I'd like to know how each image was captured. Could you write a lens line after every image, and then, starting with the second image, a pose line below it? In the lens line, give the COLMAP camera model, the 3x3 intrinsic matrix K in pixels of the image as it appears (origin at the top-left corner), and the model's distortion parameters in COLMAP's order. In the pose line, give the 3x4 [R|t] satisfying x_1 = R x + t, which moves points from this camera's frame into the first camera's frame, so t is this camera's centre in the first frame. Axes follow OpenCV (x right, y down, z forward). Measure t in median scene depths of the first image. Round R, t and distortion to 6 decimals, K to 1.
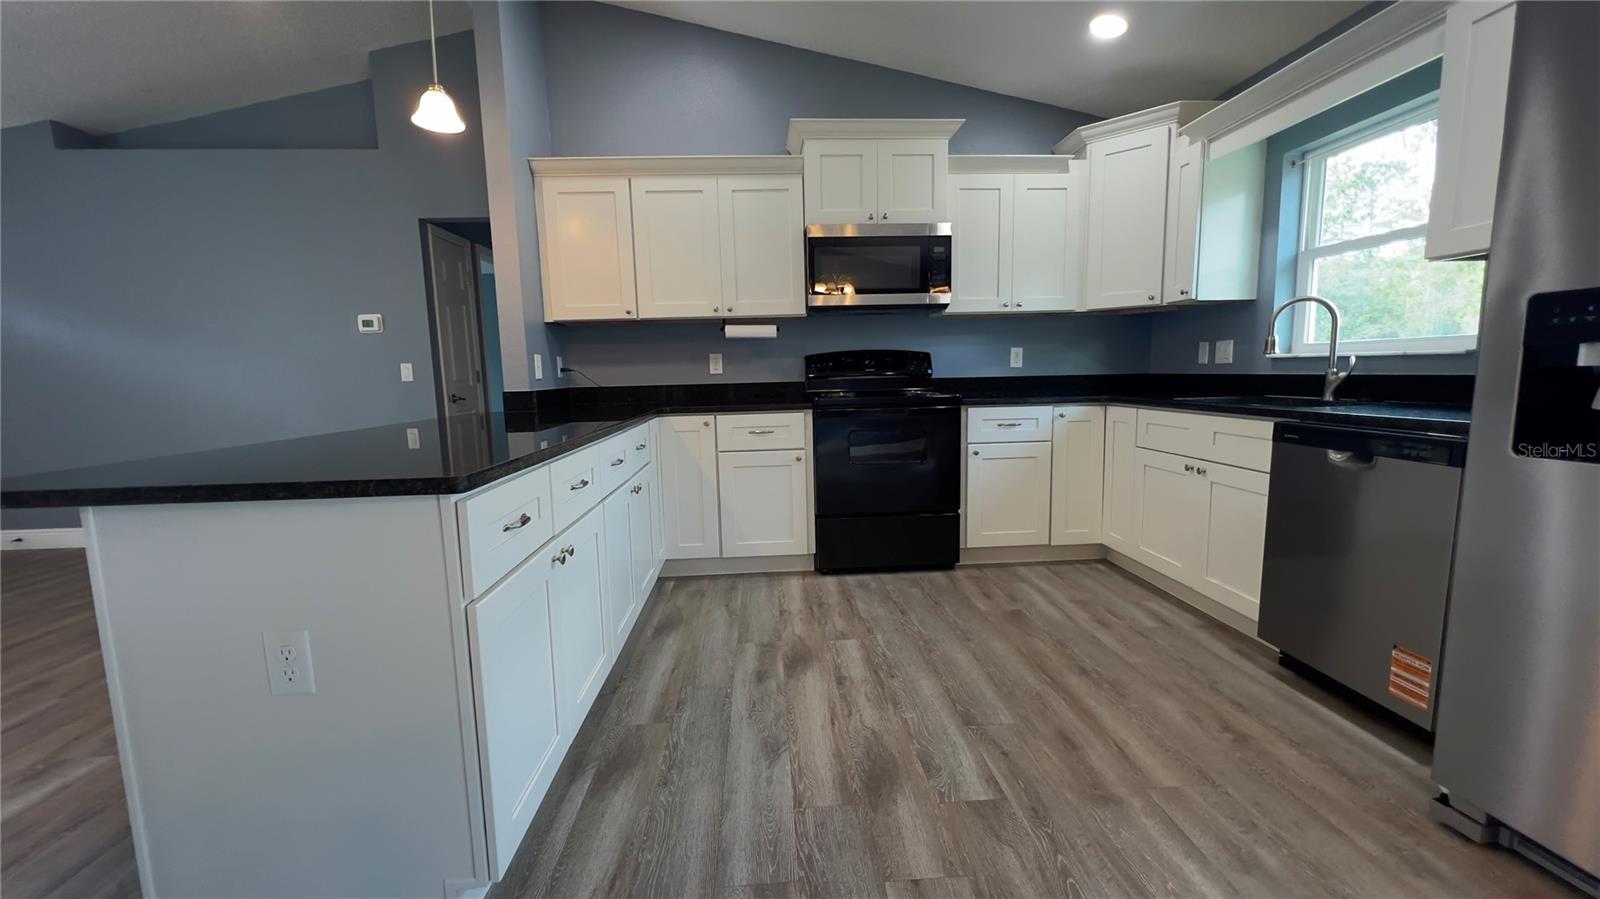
lens RADIAL K [[640.7, 0, 803.1], [0, 640.7, 453.4], [0, 0, 1]] dist [-0.000817, -0.000002]
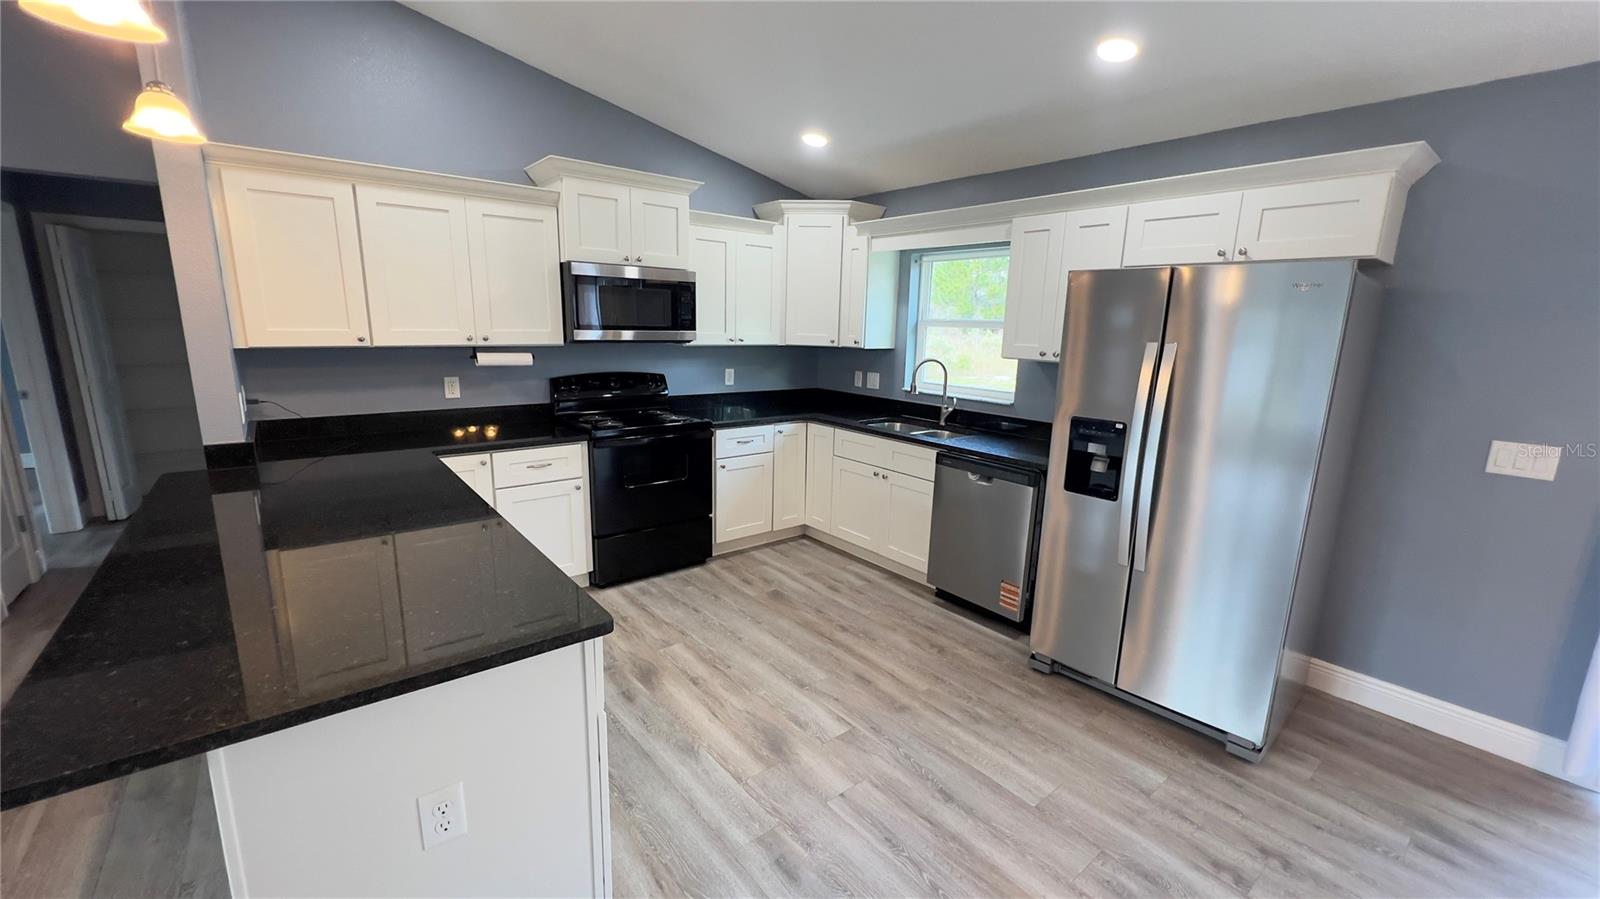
lens RADIAL K [[640.7, 0, 803.1], [0, 640.7, 453.4], [0, 0, 1]] dist [-0.000817, -0.000002]
pose [[0.812620, -0.074573, 0.578003, -0.327057], [0.028655, 0.995693, 0.088176, -0.136538], [-0.582089, -0.055091, 0.811257, -0.079958]]
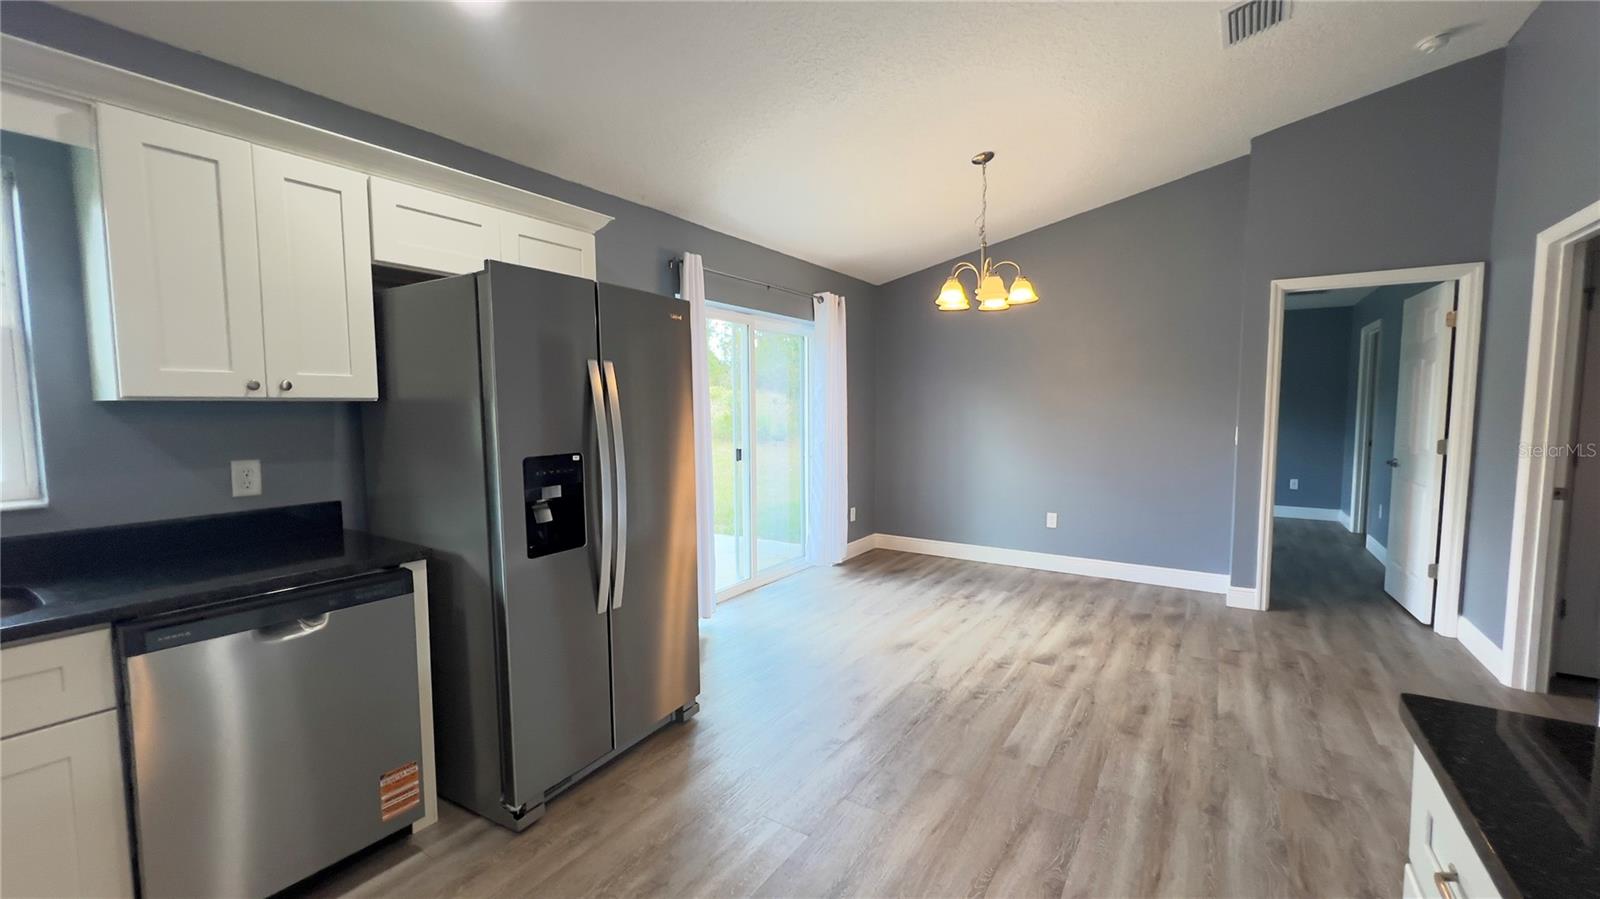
lens RADIAL K [[640.7, 0, 803.1], [0, 640.7, 453.4], [0, 0, 1]] dist [-0.000817, -0.000002]
pose [[-0.800211, -0.016927, 0.599480, -0.139419], [0.099983, 0.981847, 0.161185, -0.179563], [-0.591325, 0.188920, -0.783992, 0.741477]]
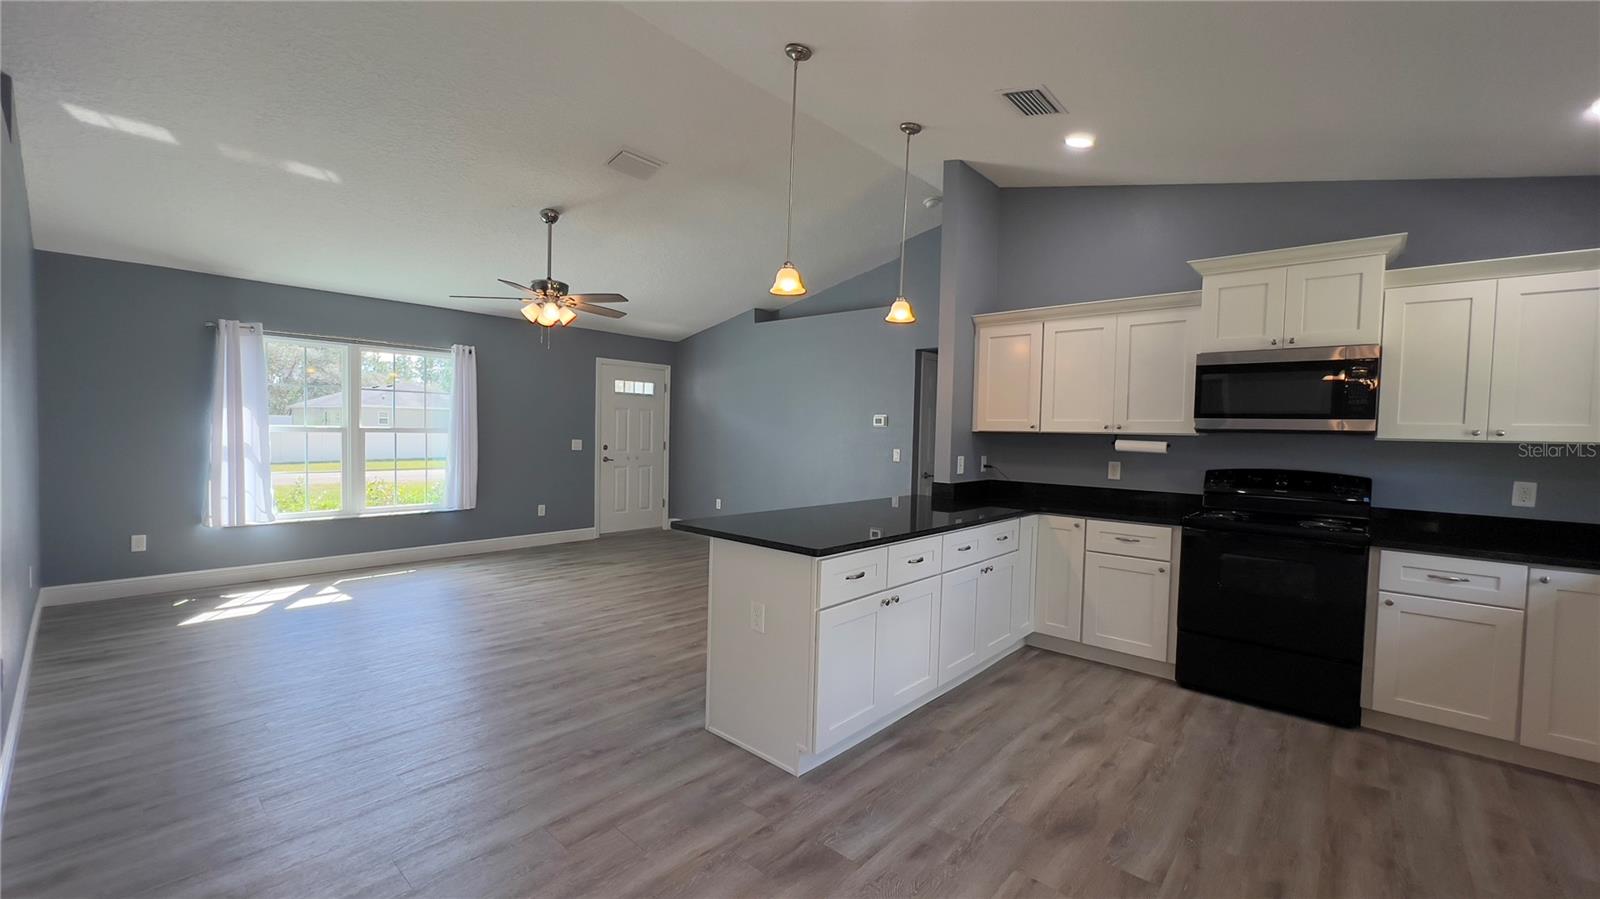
lens RADIAL K [[646.1, 0, 800.0], [0, 646.1, 449.5], [0, 0, 1]] dist [-0.000796, 0.000031]
pose [[0.703612, 0.063418, -0.707749, 0.333649], [-0.130552, 0.990592, -0.041026, -0.071198], [0.698489, 0.121264, 0.705272, -0.222093]]
